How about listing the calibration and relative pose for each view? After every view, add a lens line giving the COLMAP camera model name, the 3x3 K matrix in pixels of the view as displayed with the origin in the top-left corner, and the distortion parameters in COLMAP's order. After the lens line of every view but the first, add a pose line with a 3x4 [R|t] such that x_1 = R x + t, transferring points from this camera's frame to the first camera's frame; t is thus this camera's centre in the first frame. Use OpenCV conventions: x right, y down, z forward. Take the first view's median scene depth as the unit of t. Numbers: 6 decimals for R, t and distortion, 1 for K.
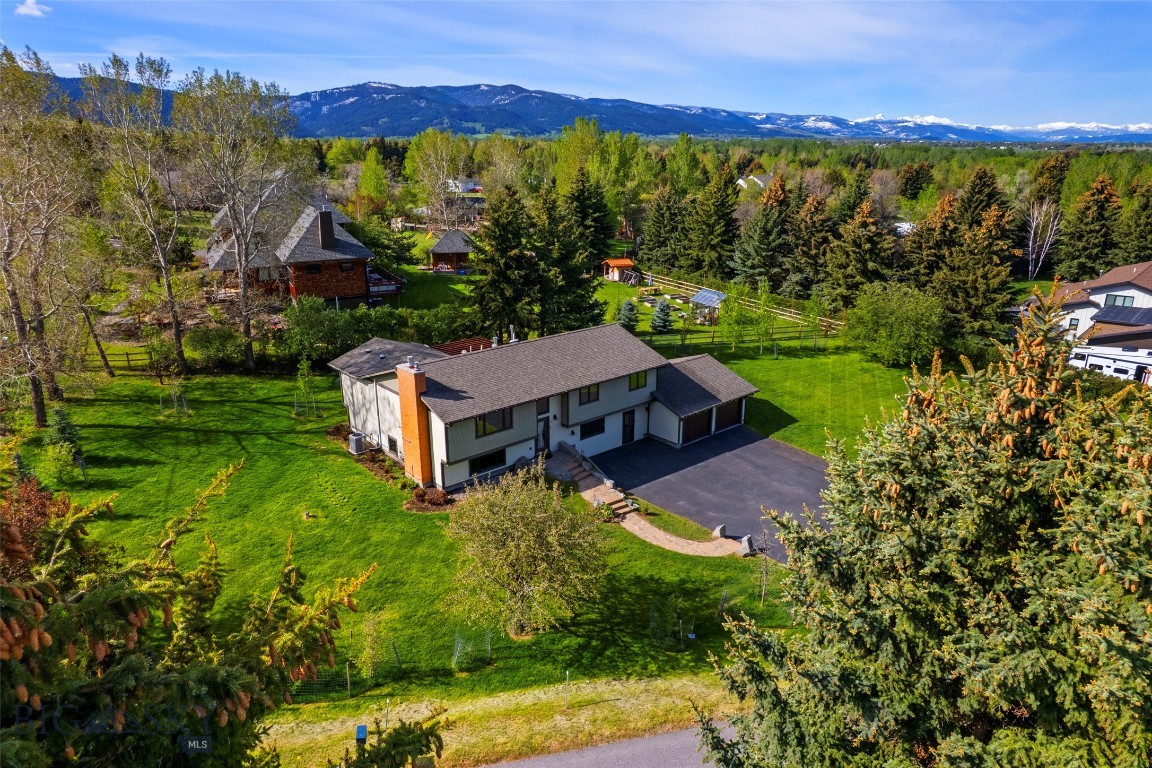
lens RADIAL K [[739.8, 0, 576.0], [0, 739.8, 384.0], [0, 0, 1]] dist [-0.082007, 0.071989]
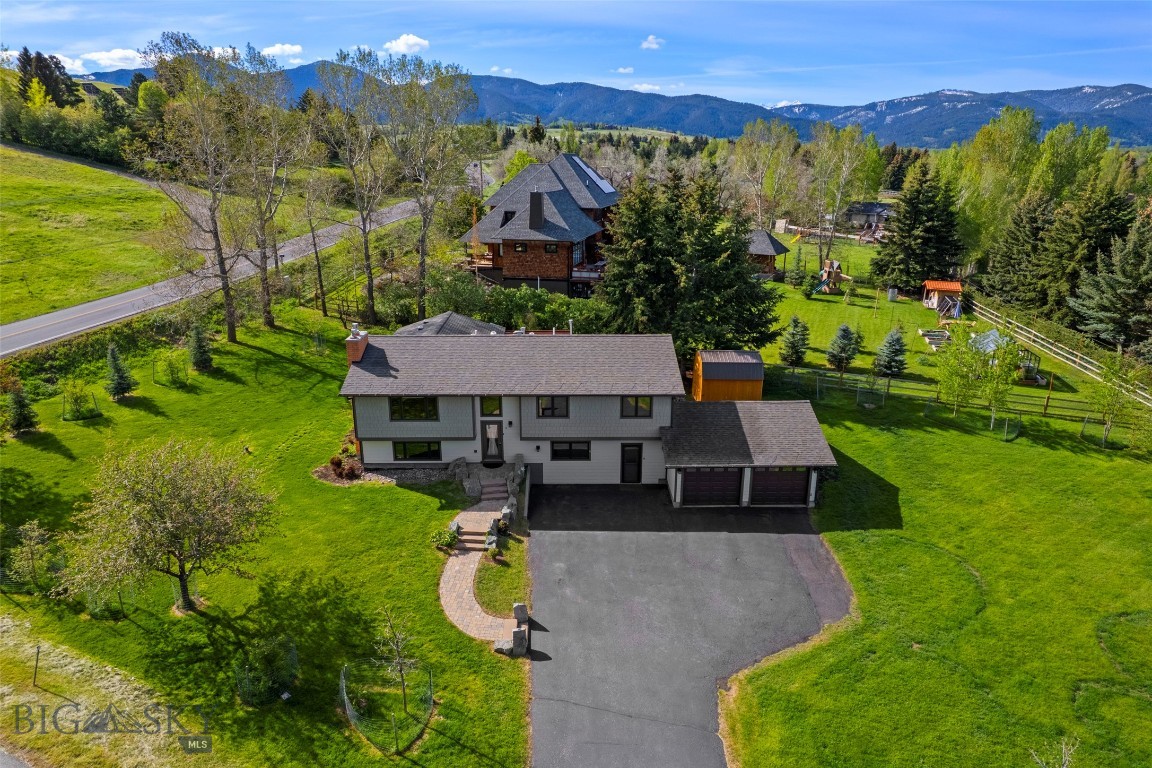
lens RADIAL K [[739.8, 0, 576.0], [0, 739.8, 384.0], [0, 0, 1]] dist [-0.082007, 0.071989]
pose [[0.763481, 0.192526, -0.616467, 0.418523], [-0.200379, 0.978042, 0.057284, -0.049424], [0.613959, 0.079792, 0.785295, 0.279322]]
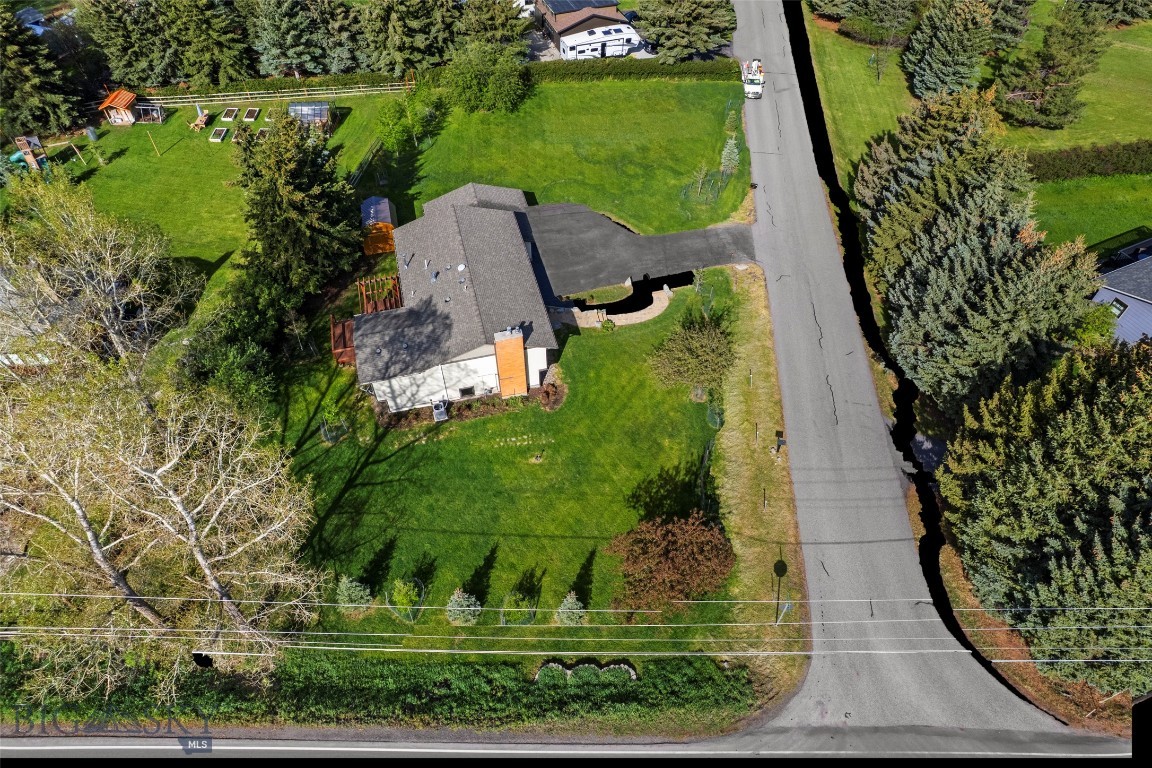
lens RADIAL K [[739.8, 0, 576.0], [0, 739.8, 384.0], [0, 0, 1]] dist [-0.082007, 0.071989]
pose [[0.452154, -0.678597, 0.578847, -0.674085], [0.271825, 0.722940, 0.635191, -0.516826], [-0.849510, -0.129859, 0.511340, 0.140773]]
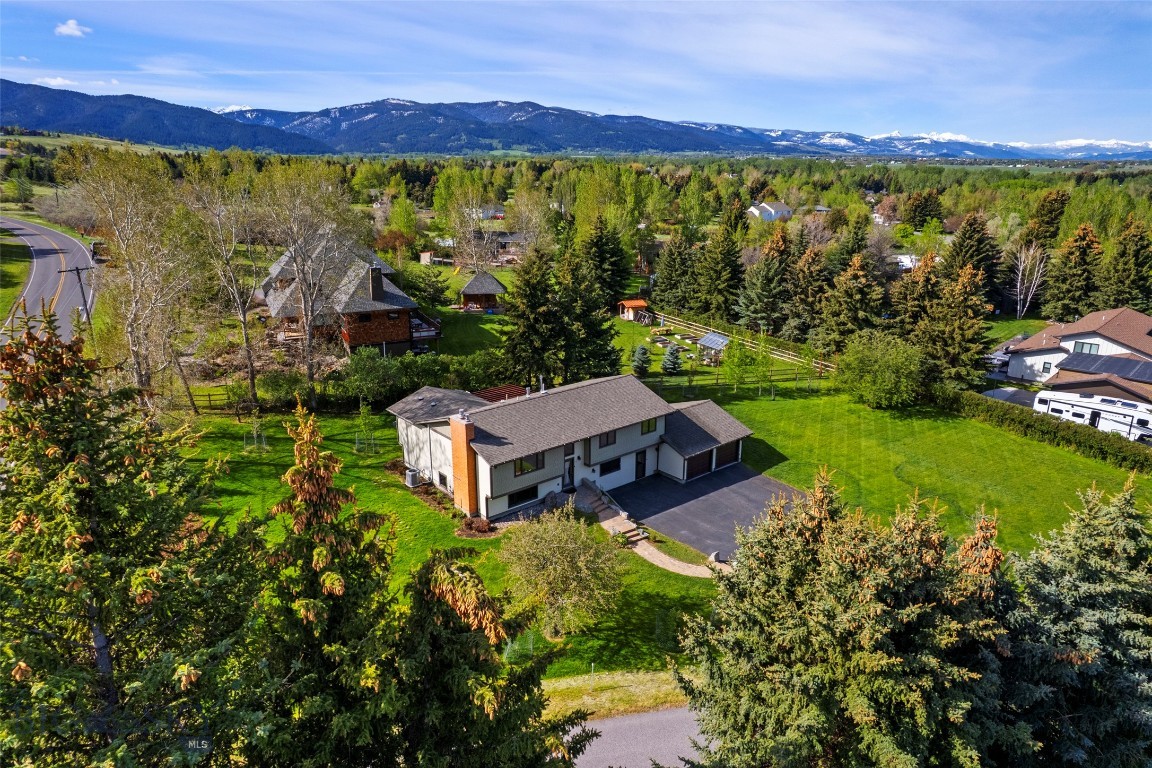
lens RADIAL K [[739.8, 0, 576.0], [0, 739.8, 384.0], [0, 0, 1]] dist [-0.082007, 0.071989]
pose [[0.999784, 0.008290, -0.019051, -0.008695], [-0.008661, 0.999773, -0.019475, -0.038838], [0.018885, 0.019636, 0.999629, -0.146866]]
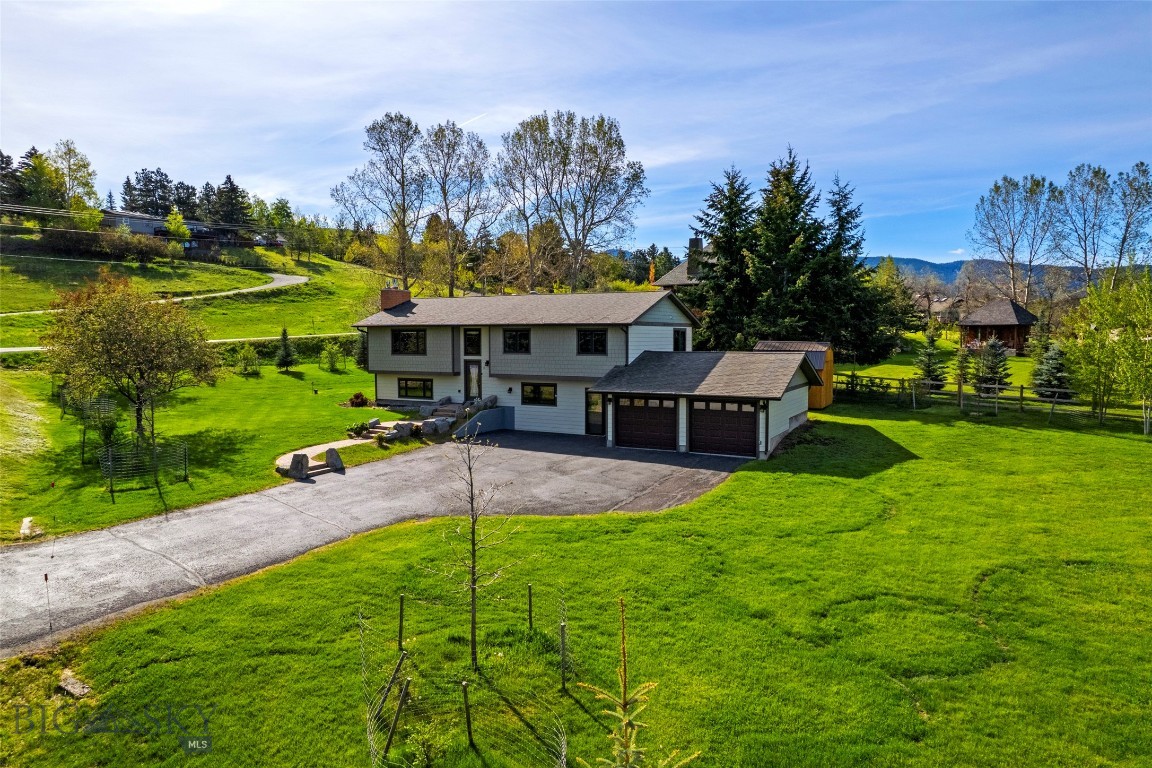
lens RADIAL K [[739.8, 0, 576.0], [0, 739.8, 384.0], [0, 0, 1]] dist [-0.082007, 0.071989]
pose [[0.354607, 0.059183, -0.933141, 0.626354], [-0.286665, 0.956815, -0.048253, 0.061062], [0.889987, 0.284609, 0.356259, 0.599327]]
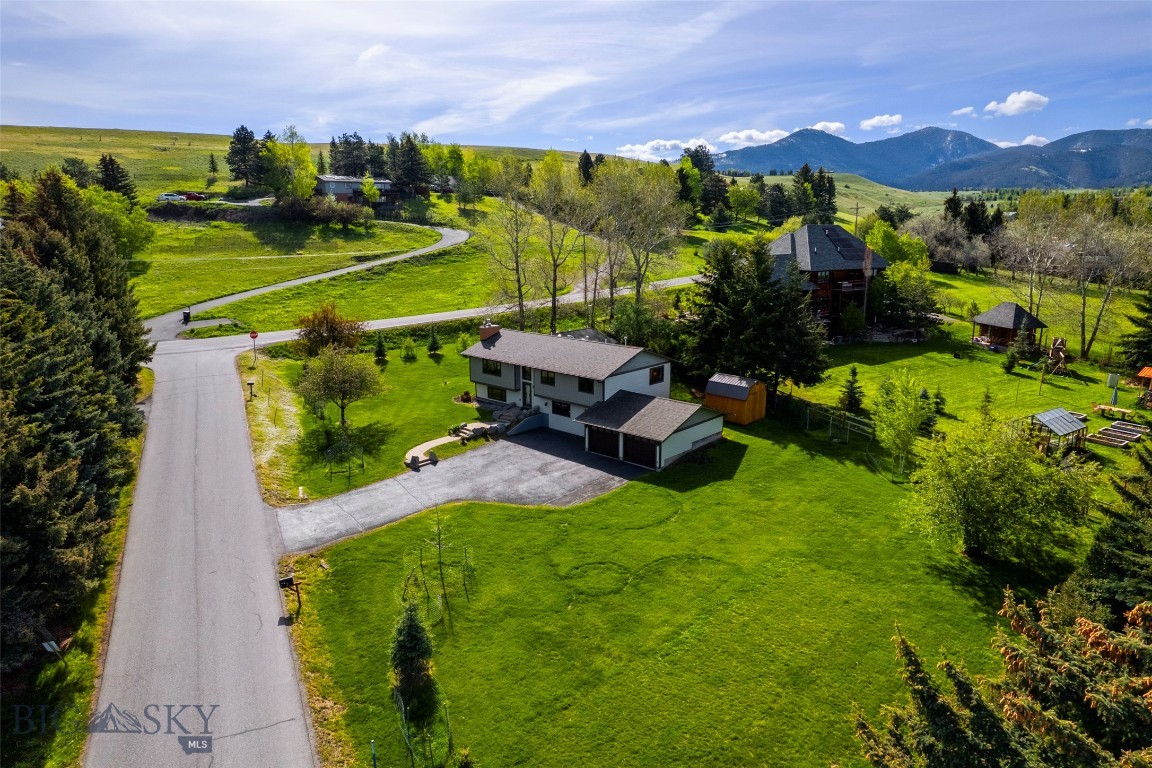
lens RADIAL K [[739.8, 0, 576.0], [0, 739.8, 384.0], [0, 0, 1]] dist [-0.082007, 0.071989]
pose [[0.117220, 0.214115, -0.969750, 1.044102], [-0.305372, 0.936943, 0.169959, -0.173237], [0.944991, 0.276211, 0.175213, 0.625329]]
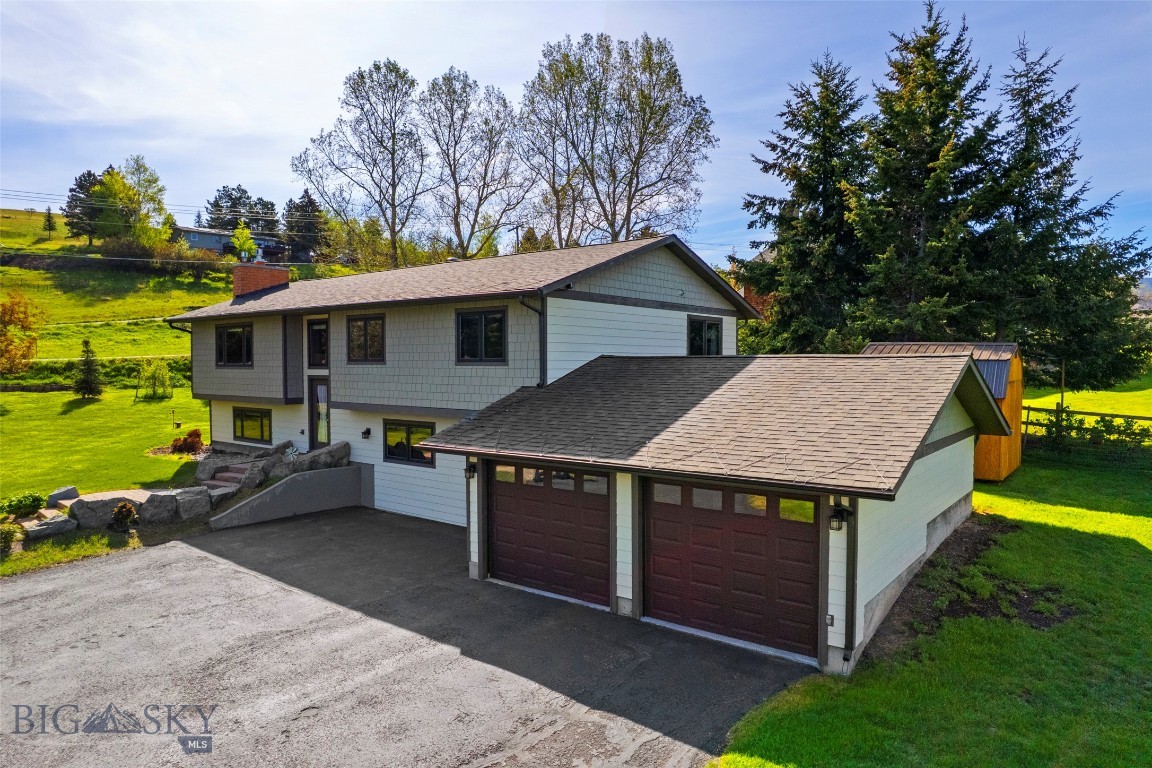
lens RADIAL K [[742.5, 0, 576.0], [0, 742.5, 384.0], [0, 0, 1]] dist [-0.110990, 0.105013]
pose [[0.185208, 0.027419, -0.982317, 0.352035], [-0.300967, 0.953158, -0.030140, 0.010428], [0.935477, 0.301227, 0.184785, 0.802718]]
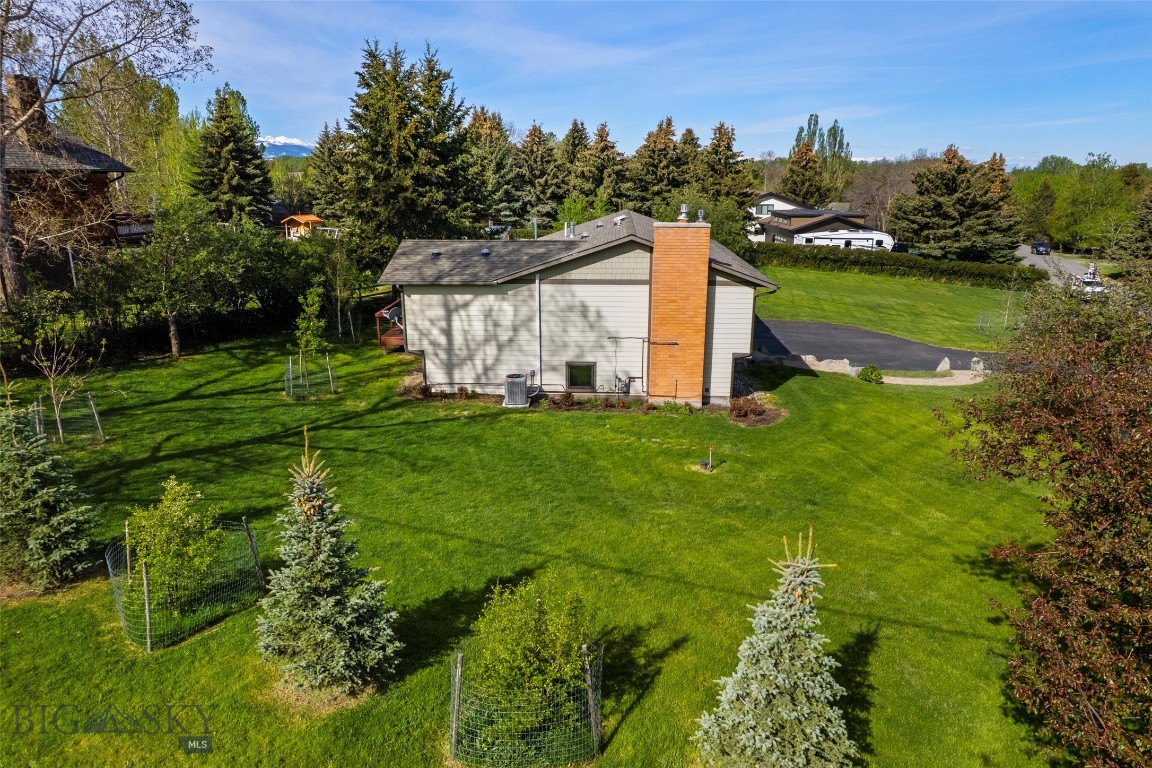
lens RADIAL K [[739.8, 0, 576.0], [0, 739.8, 384.0], [0, 0, 1]] dist [-0.082007, 0.071989]
pose [[0.697882, -0.201017, 0.687425, -0.517741], [0.218108, 0.973866, 0.063353, 0.036582], [-0.682195, 0.105720, 0.723487, 0.410739]]
